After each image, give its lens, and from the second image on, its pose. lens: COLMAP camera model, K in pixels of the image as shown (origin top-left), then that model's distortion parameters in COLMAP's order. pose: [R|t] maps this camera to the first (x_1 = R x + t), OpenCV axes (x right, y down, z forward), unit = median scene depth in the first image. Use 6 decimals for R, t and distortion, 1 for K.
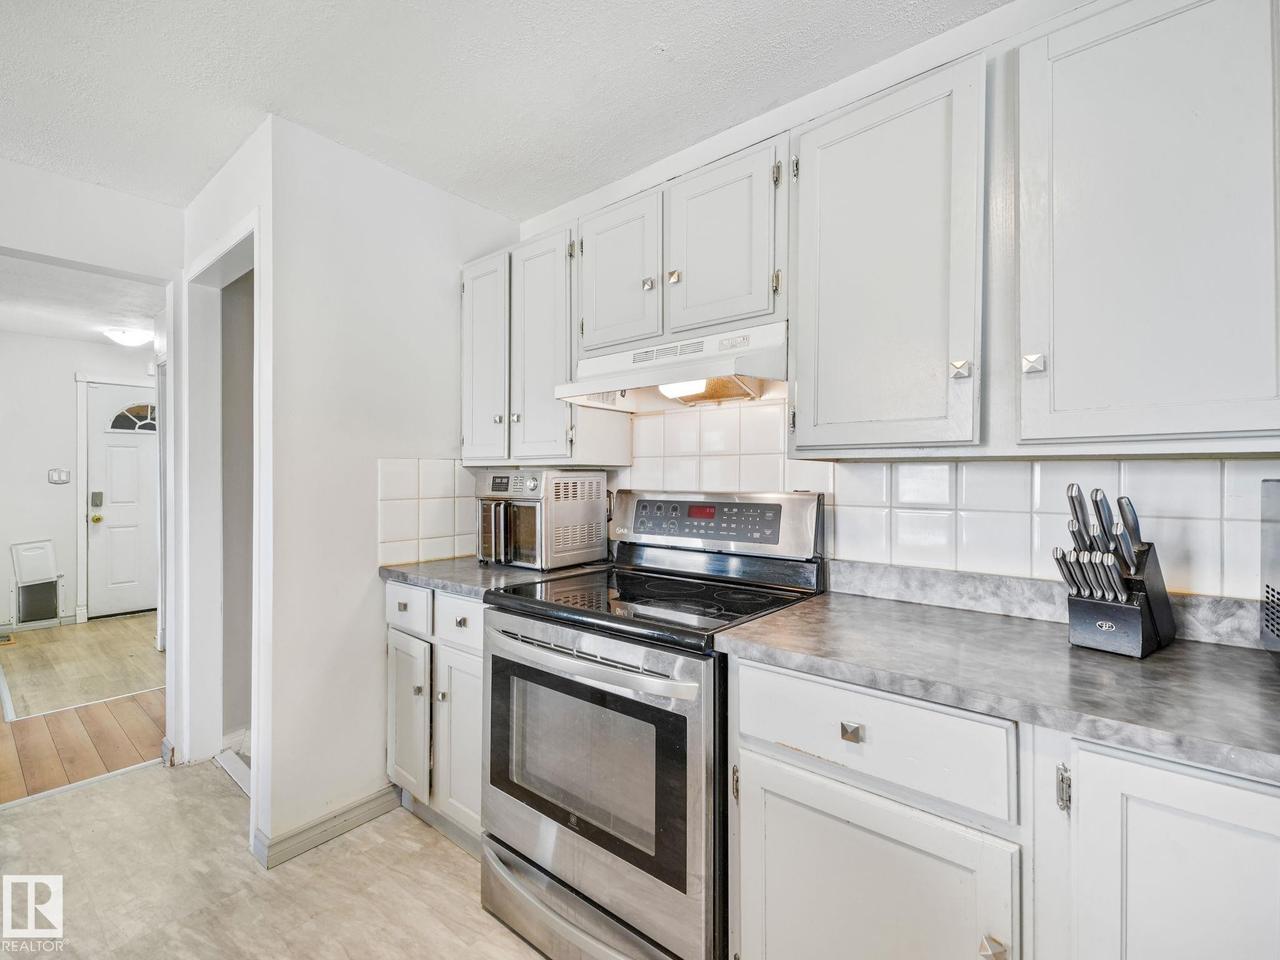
lens RADIAL K [[574.4, 0, 640.0], [0, 574.4, 480.0], [0, 0, 1]] dist [0.027946, -0.000352]
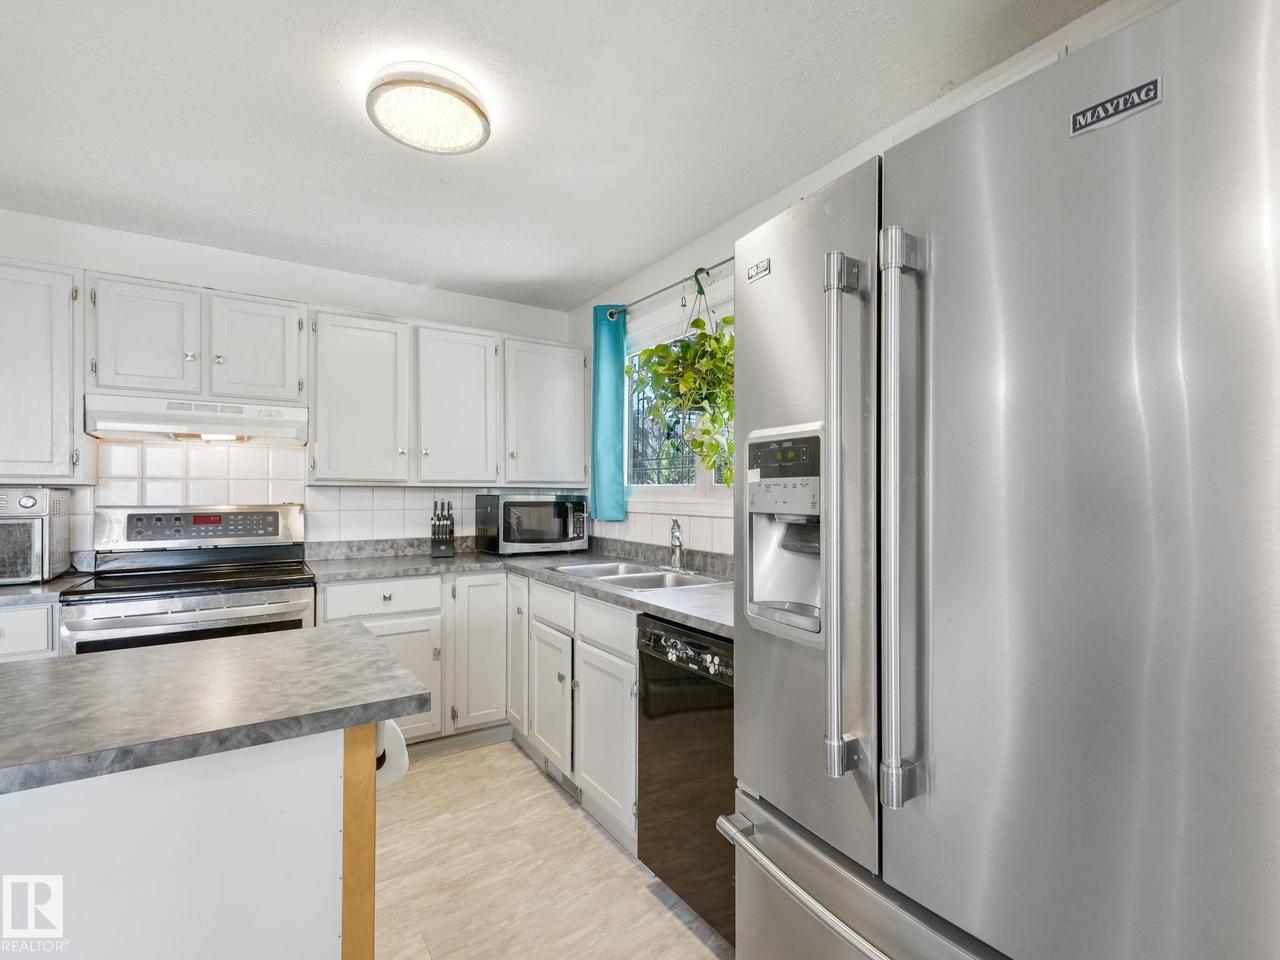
lens RADIAL K [[599.2, 0, 636.3], [0, 599.2, 489.3], [0, 0, 1]] dist [0.011207, -0.000725]
pose [[0.302751, 0.008785, 0.953029, -1.057264], [0.006969, 0.999910, -0.011431, 0.006128], [-0.953044, 0.010102, 0.302663, -0.475828]]
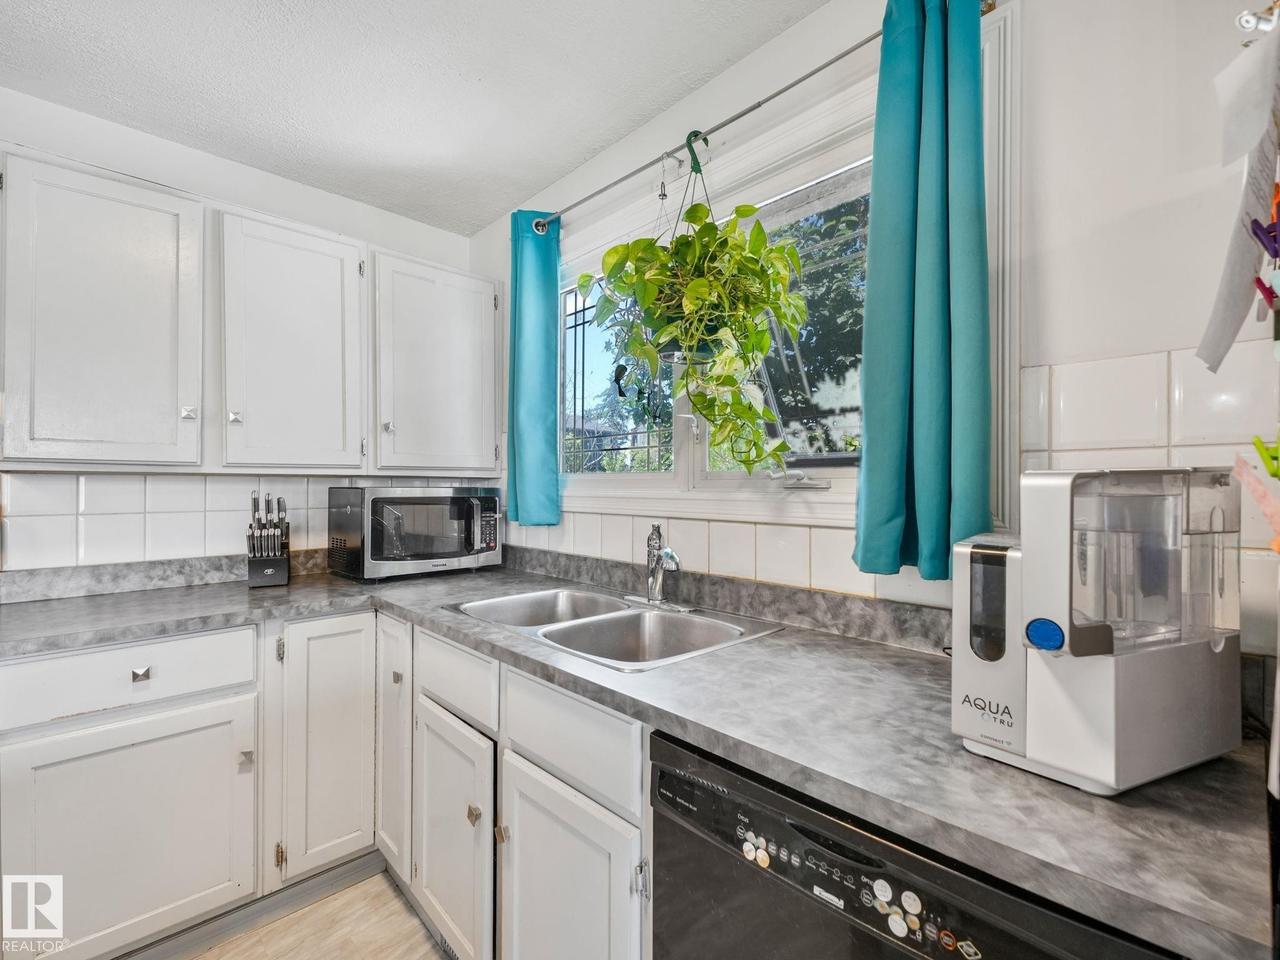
lens RADIAL K [[574.2, 0, 632.3], [0, 574.2, 482.2], [0, 0, 1]] dist [0.010587, -0.000844]
pose [[0.119334, 0.007228, 0.992828, -0.511177], [0.009415, 0.999920, -0.008412, 0.003676], [-0.992810, 0.010351, 0.119256, -0.186899]]
